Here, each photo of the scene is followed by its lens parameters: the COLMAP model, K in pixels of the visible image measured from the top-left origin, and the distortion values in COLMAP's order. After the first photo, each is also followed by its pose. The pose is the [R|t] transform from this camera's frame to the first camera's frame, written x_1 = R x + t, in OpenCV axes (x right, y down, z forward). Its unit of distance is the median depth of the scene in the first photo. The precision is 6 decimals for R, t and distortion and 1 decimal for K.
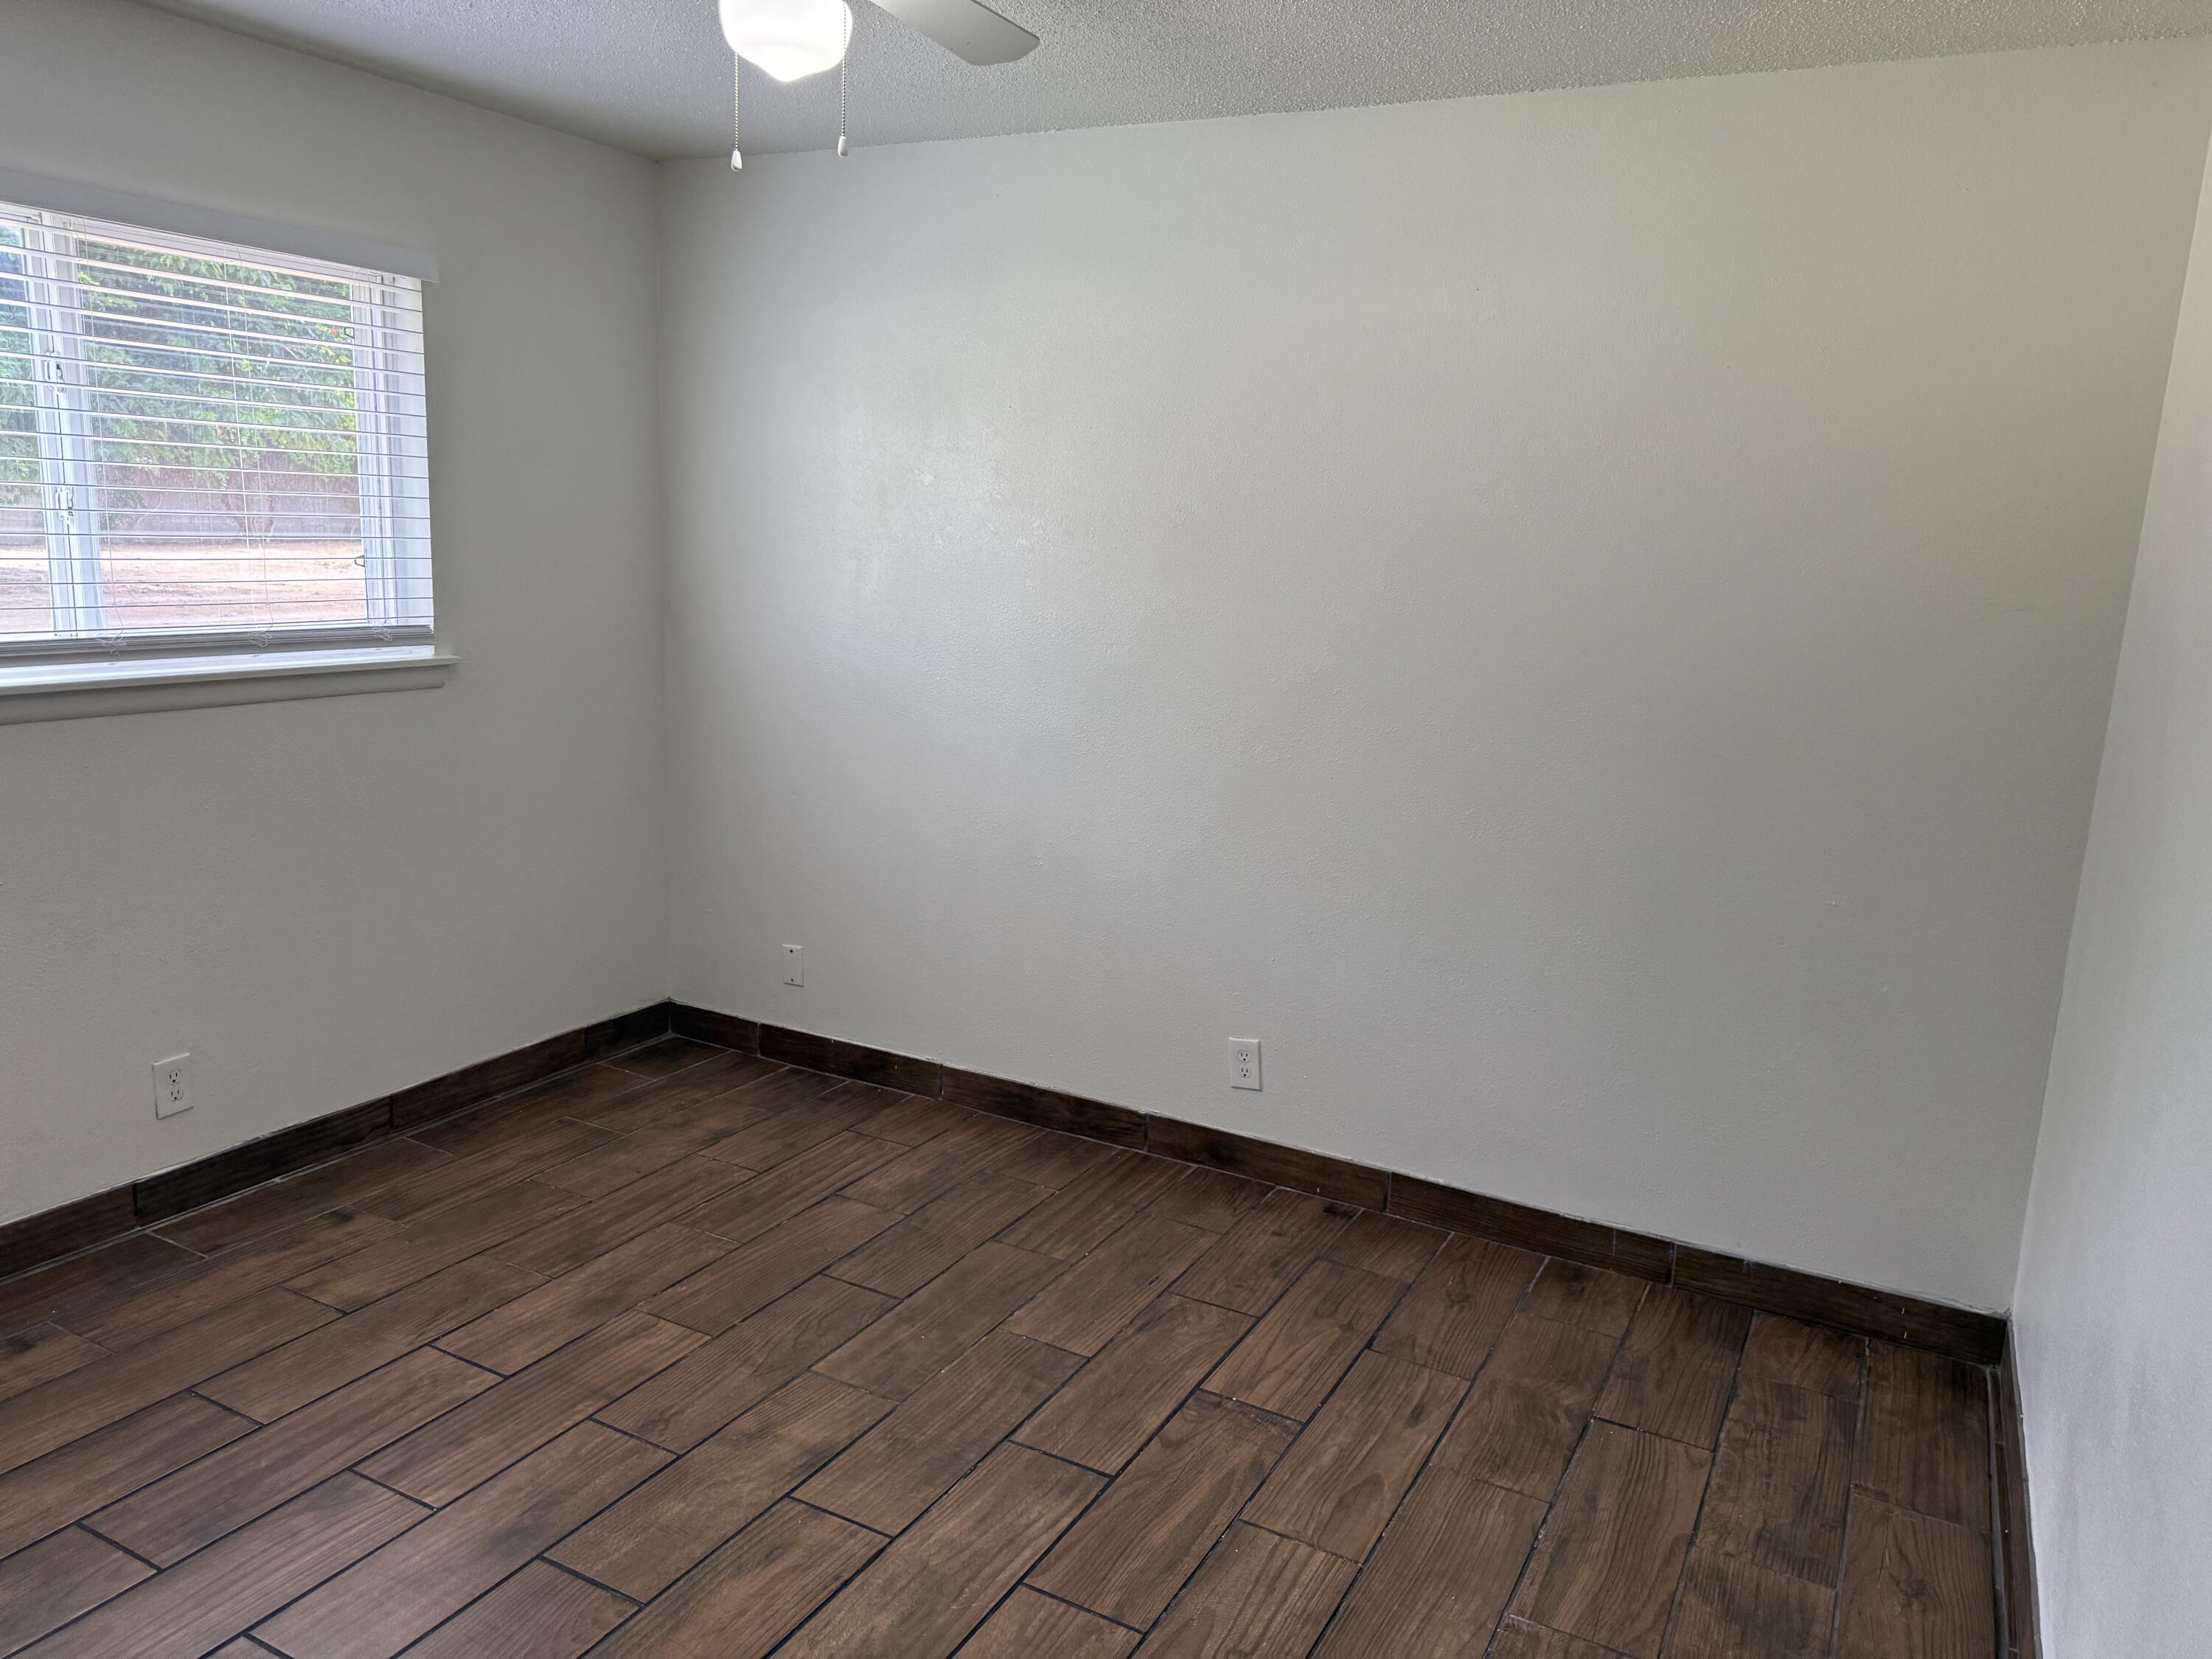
lens RADIAL K [[1553.0, 0, 1087.9], [0, 1553.0, 831.0], [0, 0, 1]] dist [0.109793, -0.167014]
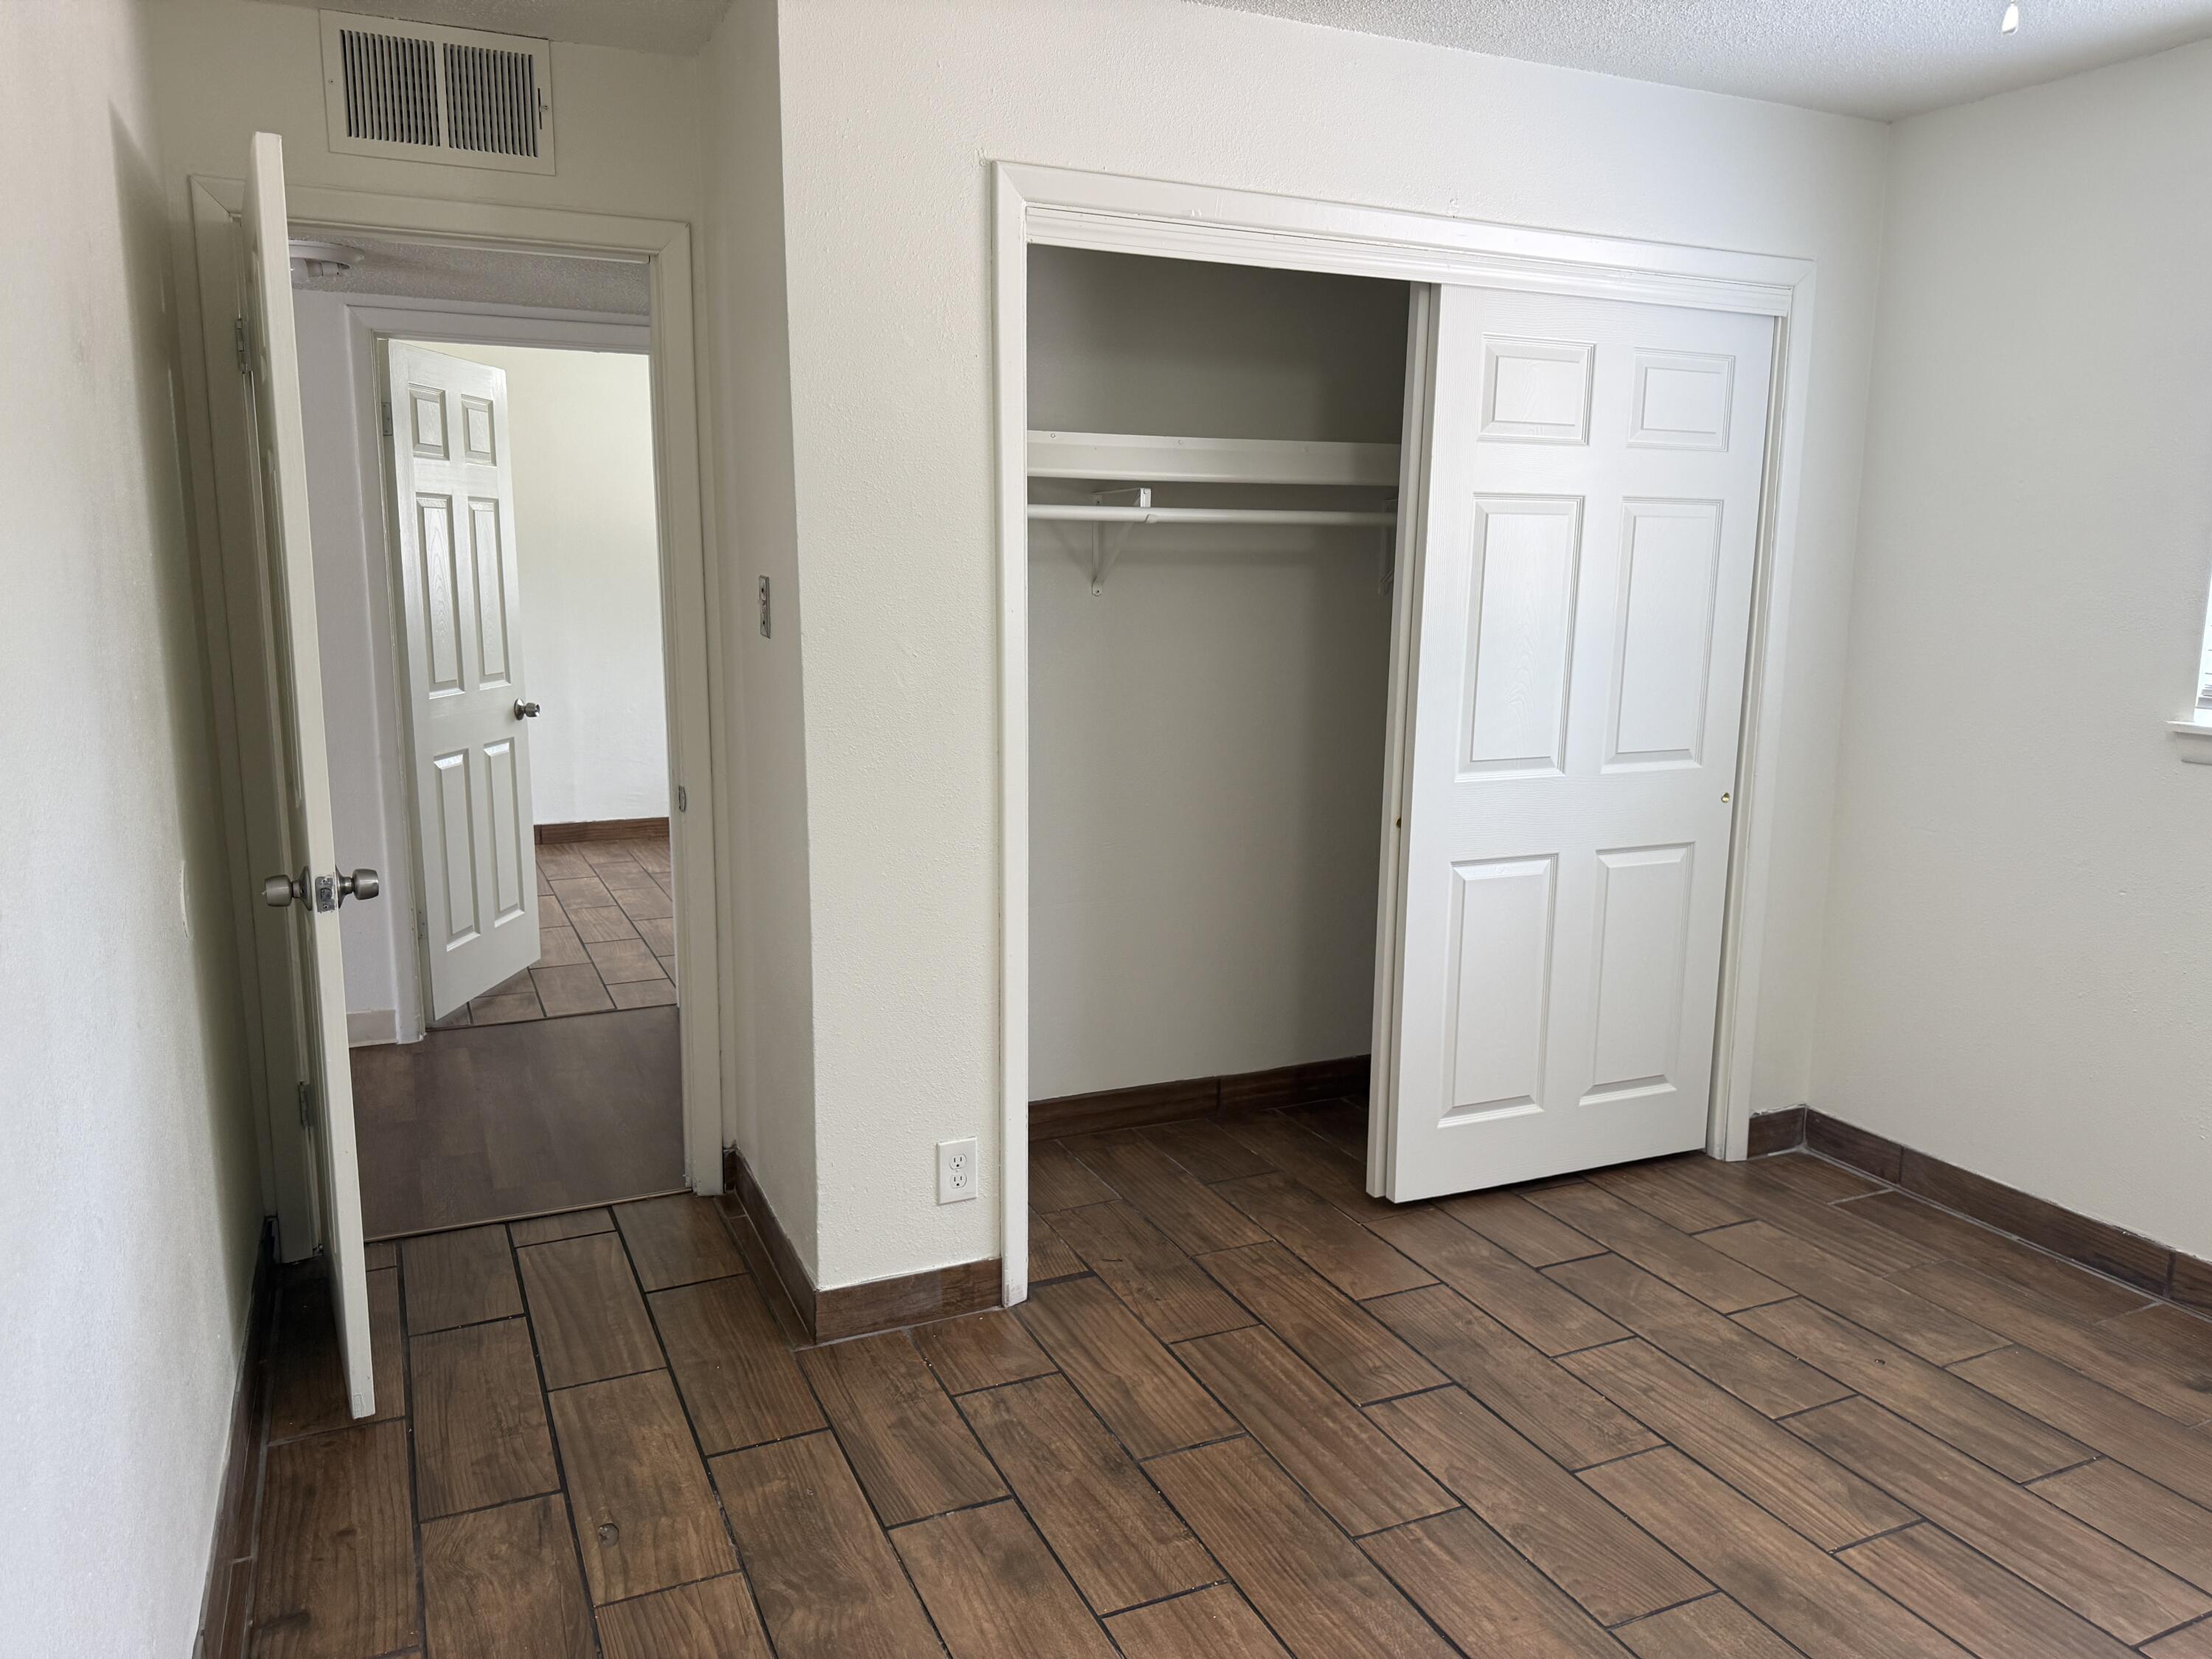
lens RADIAL K [[1553.0, 0, 1087.9], [0, 1553.0, 831.0], [0, 0, 1]] dist [0.109793, -0.167014]
pose [[-0.599146, 0.107839, -0.793344, 0.595775], [-0.189697, 0.943553, 0.271520, -0.167153], [0.777843, 0.313175, -0.544869, 1.075341]]
